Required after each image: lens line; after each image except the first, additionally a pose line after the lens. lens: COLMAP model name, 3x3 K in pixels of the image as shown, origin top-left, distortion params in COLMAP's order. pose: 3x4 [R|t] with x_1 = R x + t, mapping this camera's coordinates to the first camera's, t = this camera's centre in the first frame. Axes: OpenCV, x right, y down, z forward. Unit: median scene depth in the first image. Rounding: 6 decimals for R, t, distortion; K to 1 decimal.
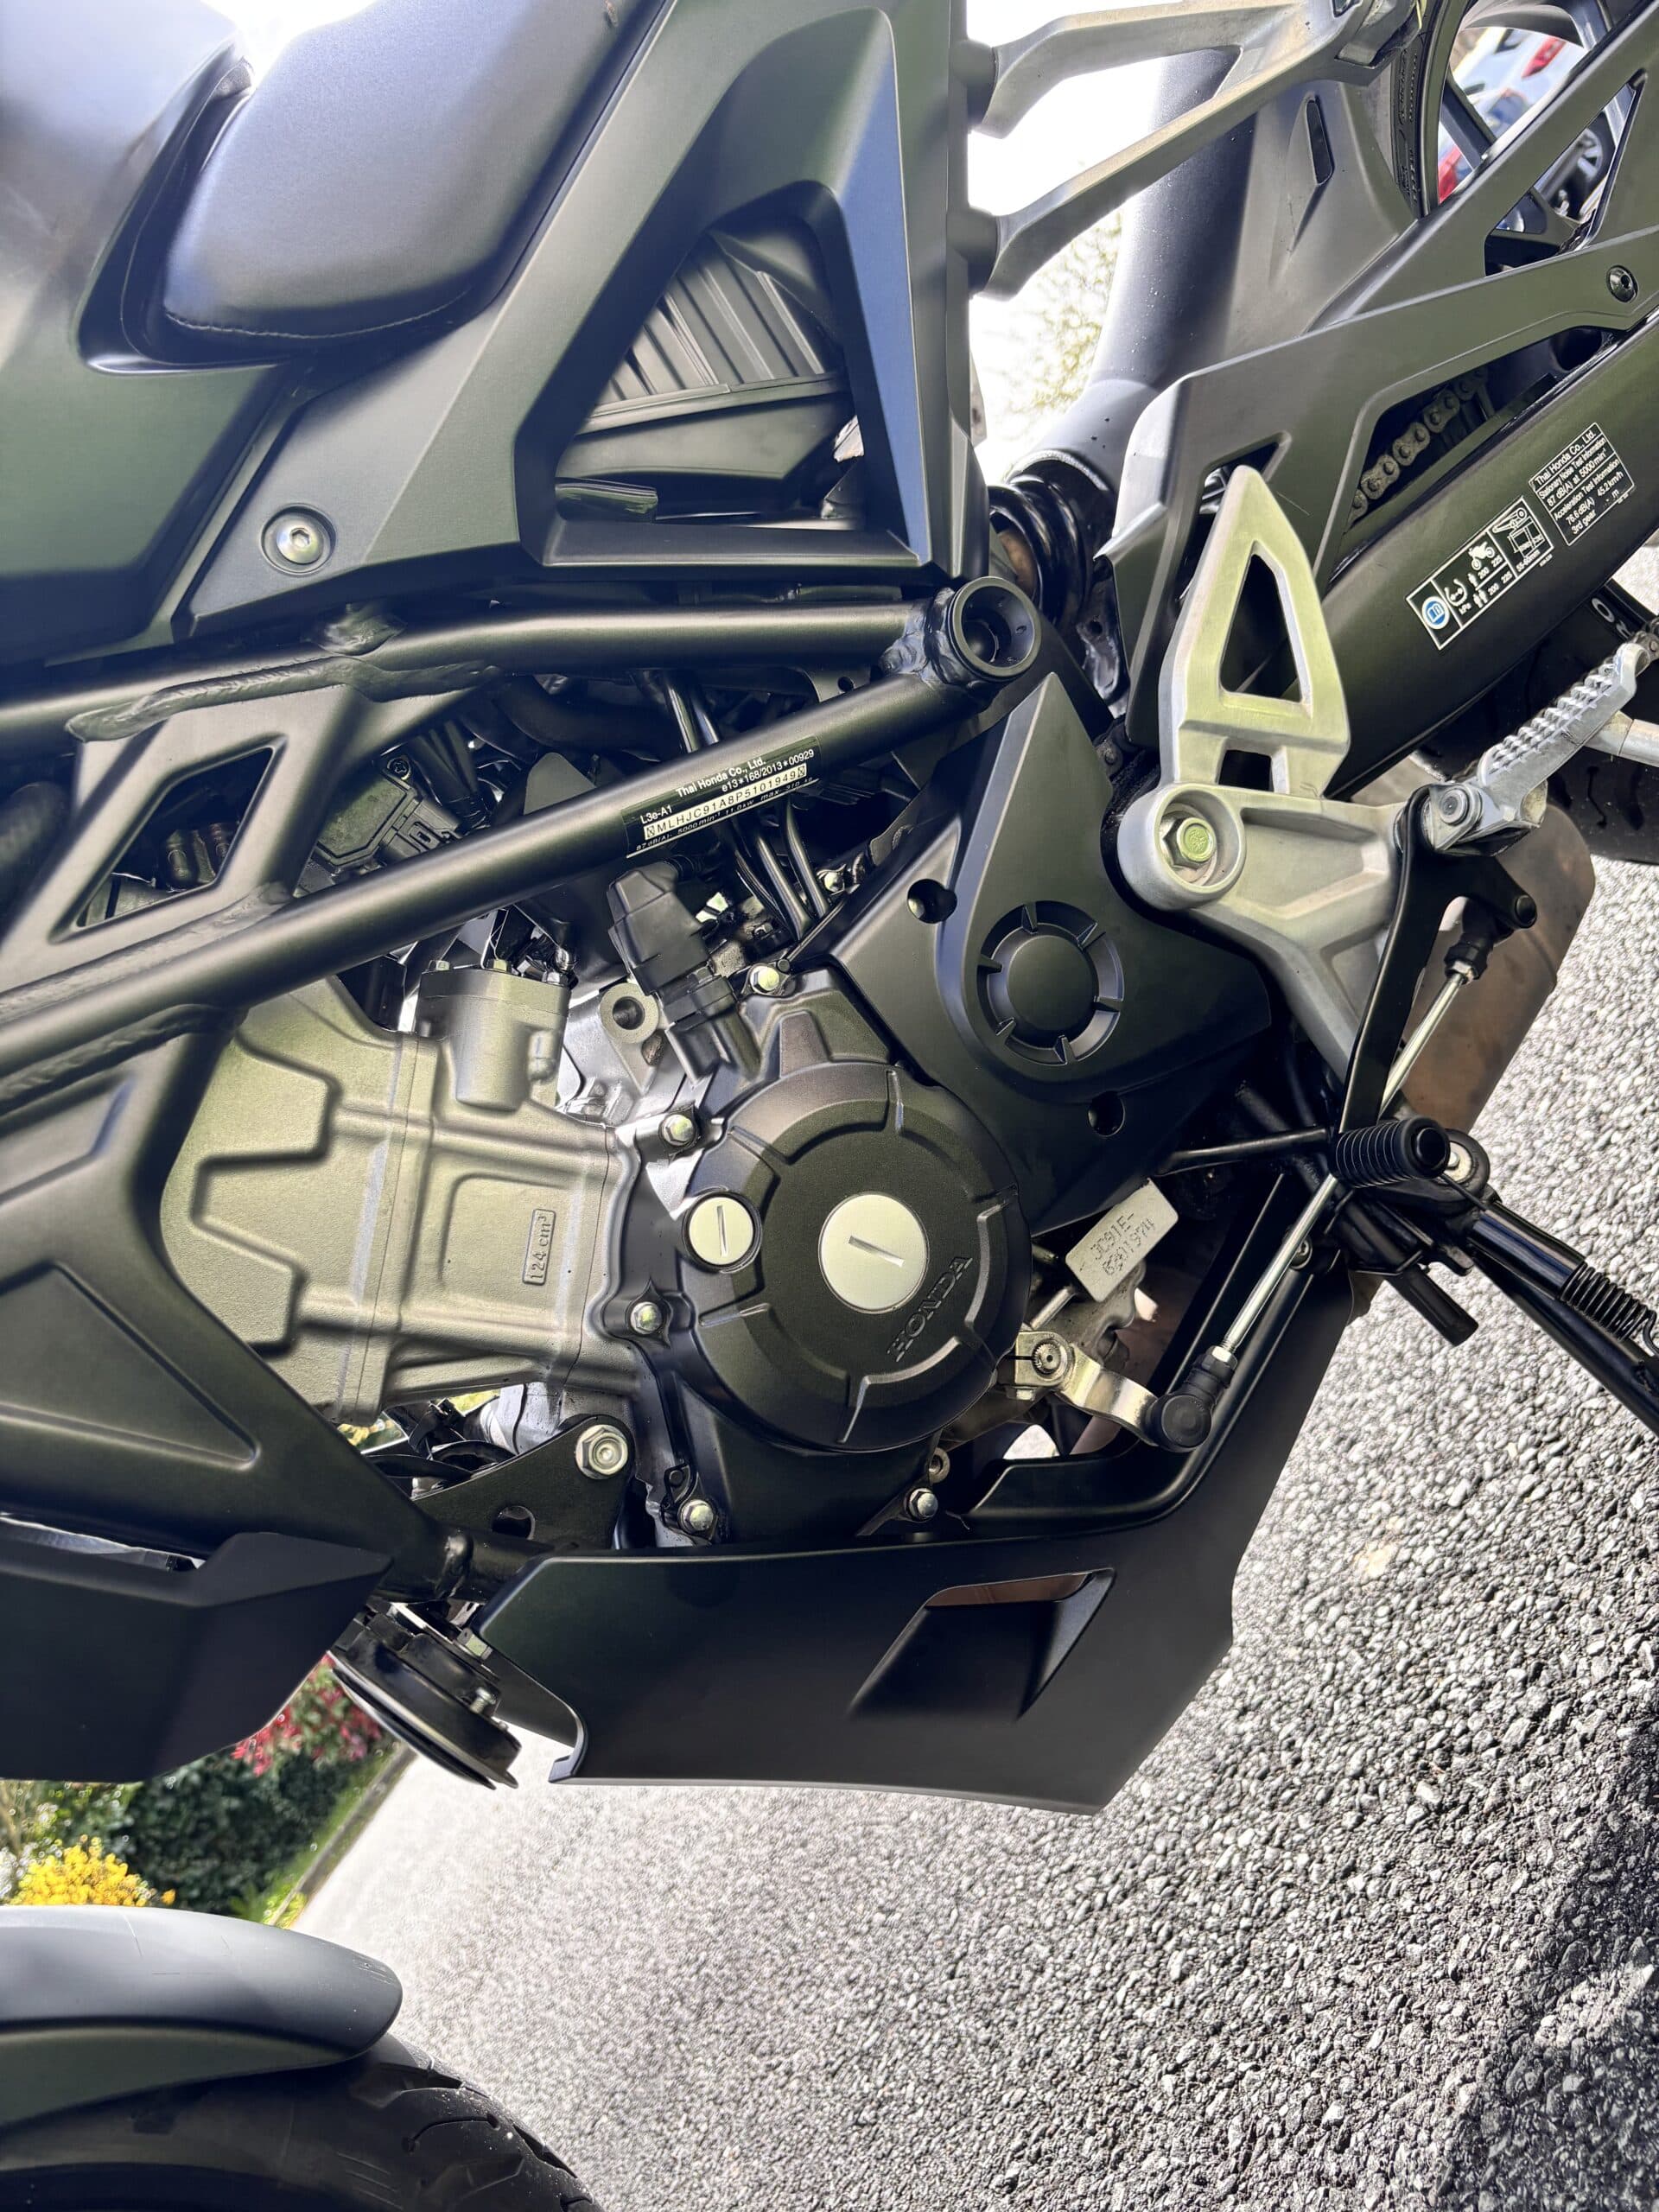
lens RADIAL K [[1670.2, 0, 829.5], [0, 1670.2, 1106.0], [0, 0, 1]] dist [0.004945, -0.048660]
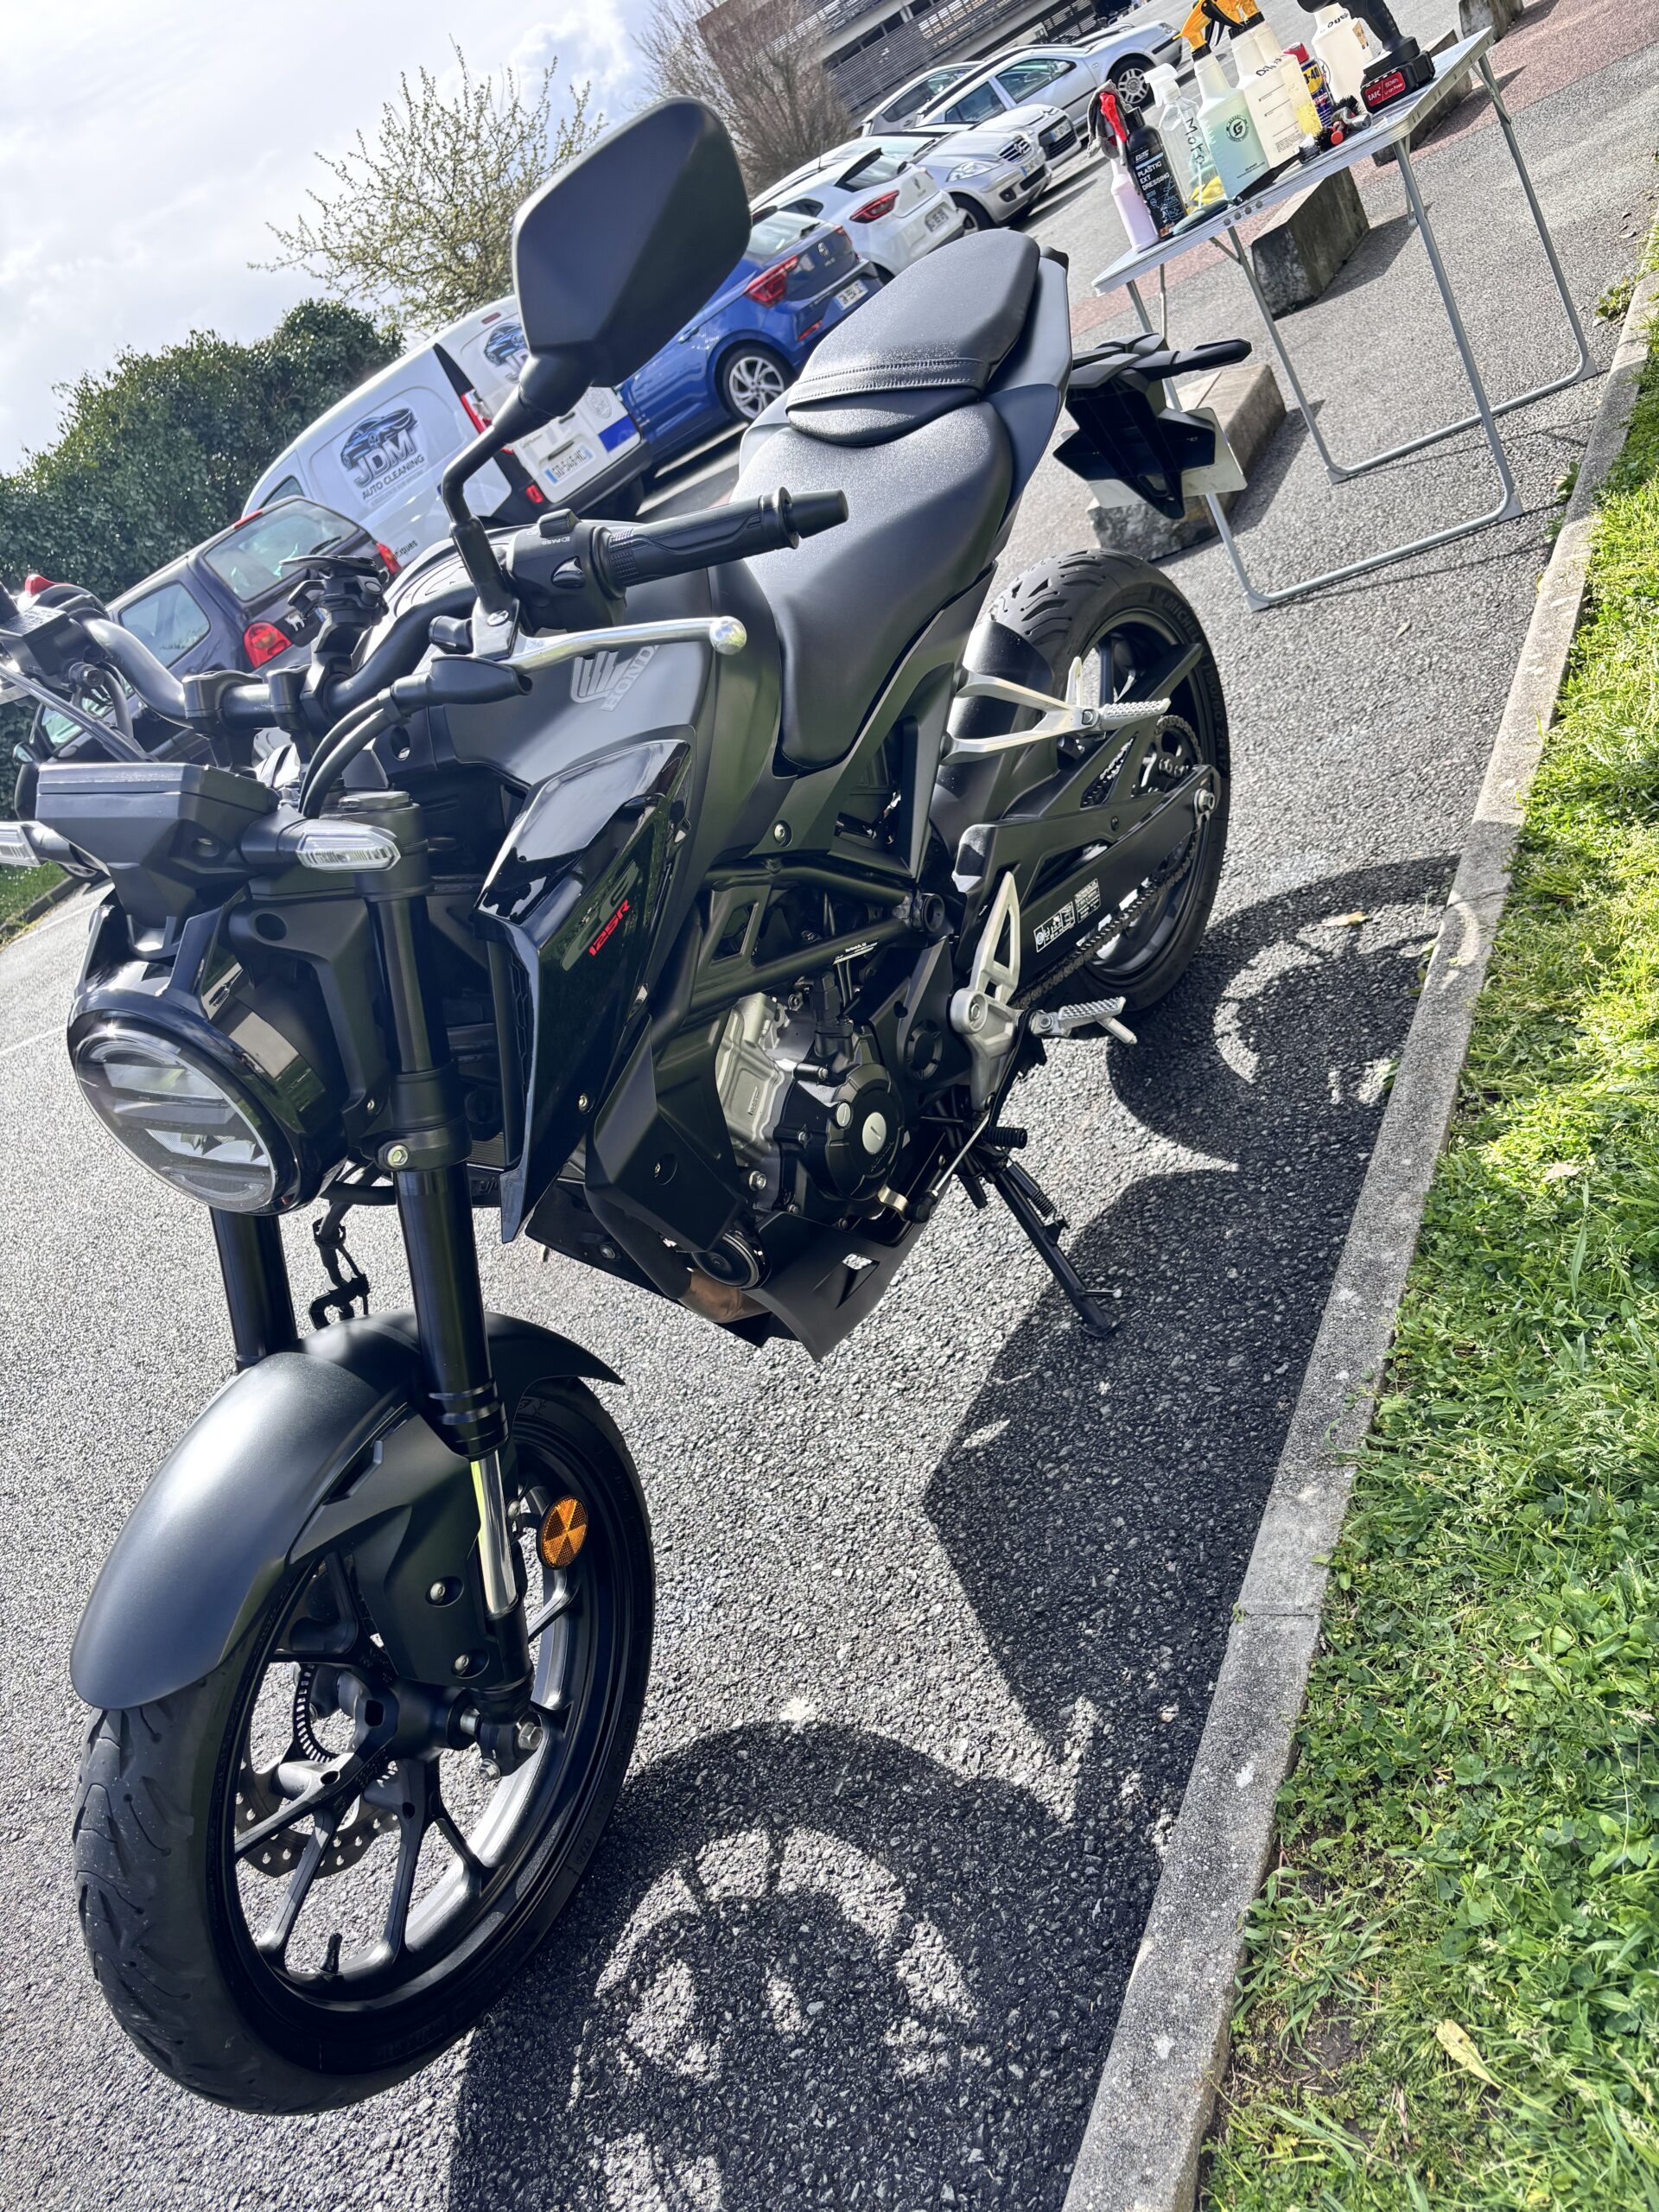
lens RADIAL K [[1670.2, 0, 829.5], [0, 1670.2, 1106.0], [0, 0, 1]] dist [0.004945, -0.048660]
pose [[0.822923, 0.225668, 0.521413, -1.319030], [-0.256076, 0.966553, -0.014172, 0.089223], [-0.507171, -0.121859, 0.853187, -1.201599]]
